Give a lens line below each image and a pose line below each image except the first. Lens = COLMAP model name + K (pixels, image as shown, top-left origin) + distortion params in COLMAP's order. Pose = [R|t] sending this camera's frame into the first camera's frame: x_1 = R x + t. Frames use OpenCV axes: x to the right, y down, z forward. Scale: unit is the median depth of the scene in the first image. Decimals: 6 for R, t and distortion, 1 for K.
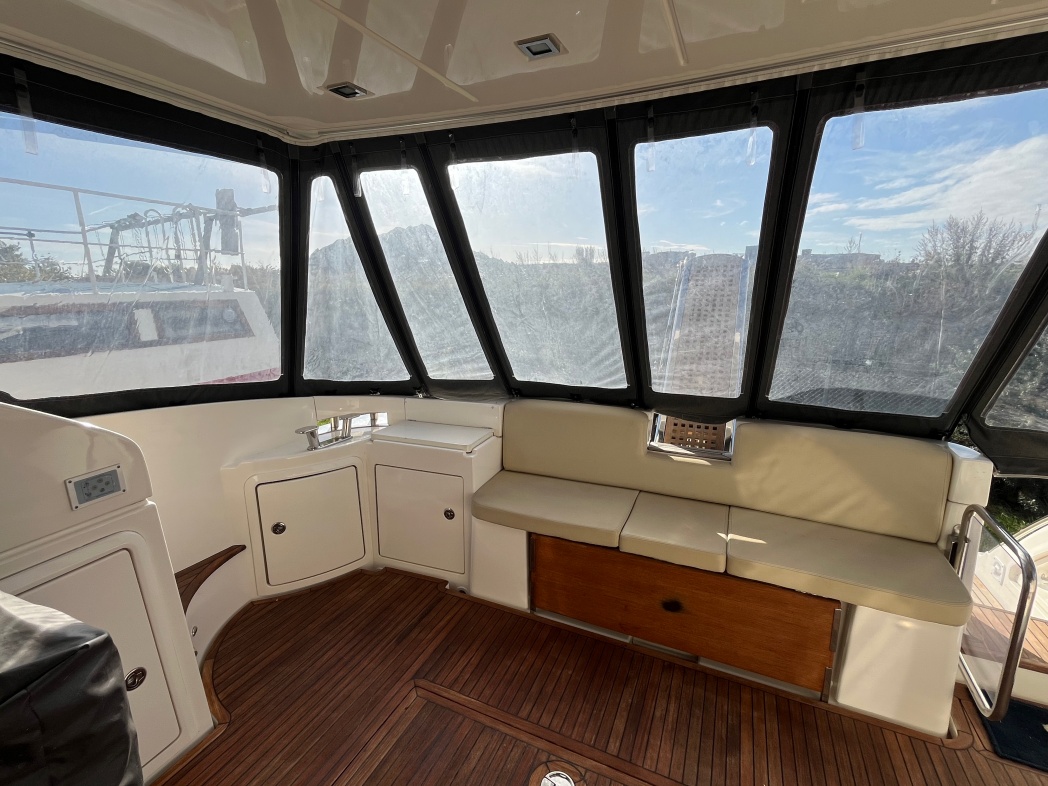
lens RADIAL K [[473.6, 0, 522.0], [0, 473.6, 391.8], [0, 0, 1]] dist [-0.004200, -0.000157]
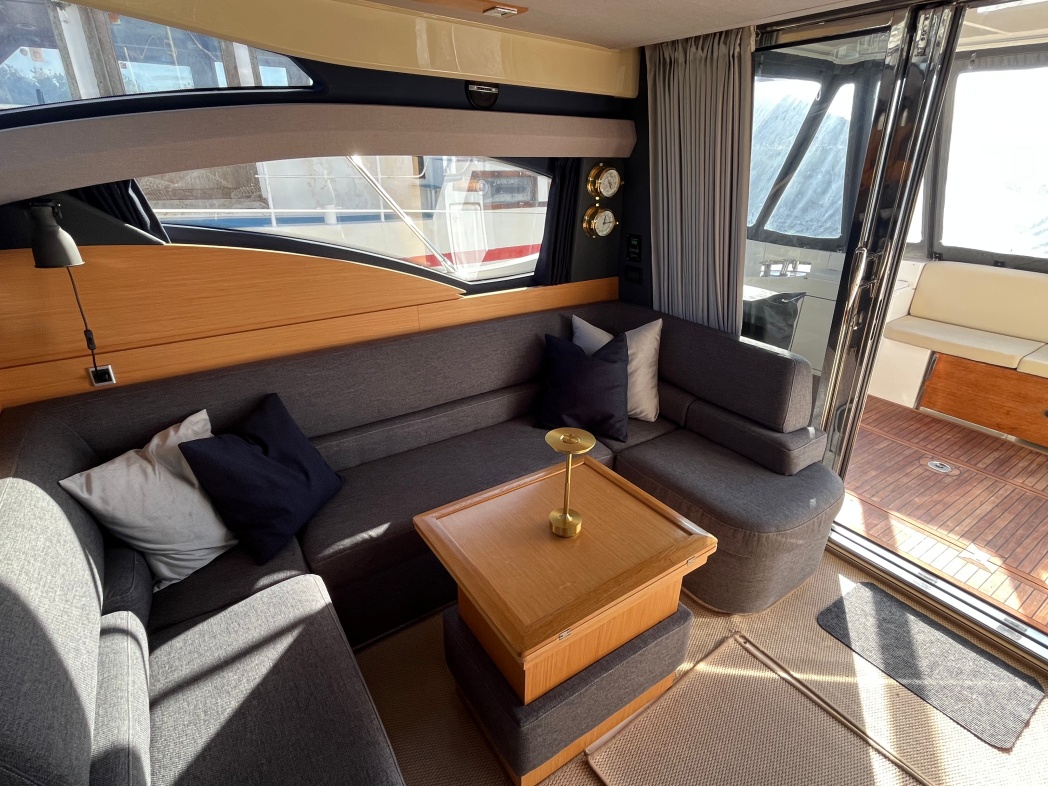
lens RADIAL K [[537.4, 0, 523.9], [0, 537.4, 392.8], [0, 0, 1]] dist [-0.000556, -0.000634]
pose [[0.853638, 0.228788, -0.467929, -0.280594], [-0.132527, 0.964204, 0.229668, 0.235410], [0.503724, -0.134040, 0.853402, -1.096585]]
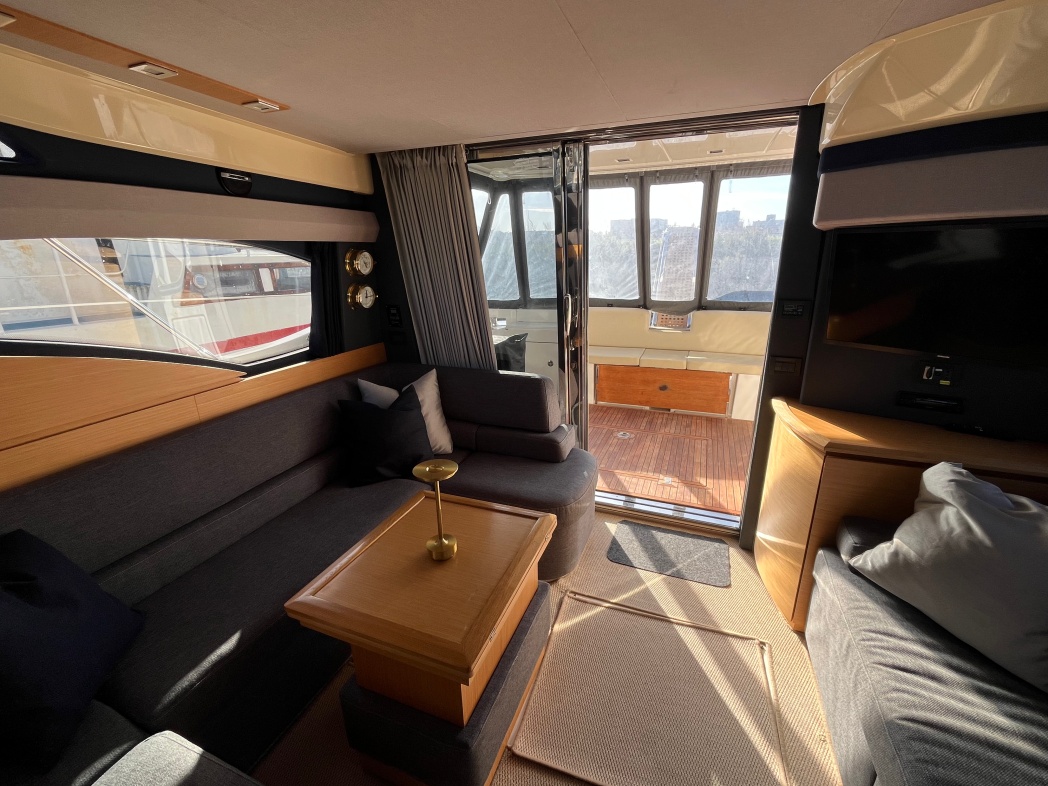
lens RADIAL K [[455.4, 0, 529.2], [0, 455.4, 390.6], [0, 0, 1]] dist [-0.002032, 0.000119]
pose [[0.998245, -0.023665, 0.054293, -0.441354], [0.019542, 0.996974, 0.075241, 0.285231], [-0.055909, -0.074048, 0.995686, -1.137545]]
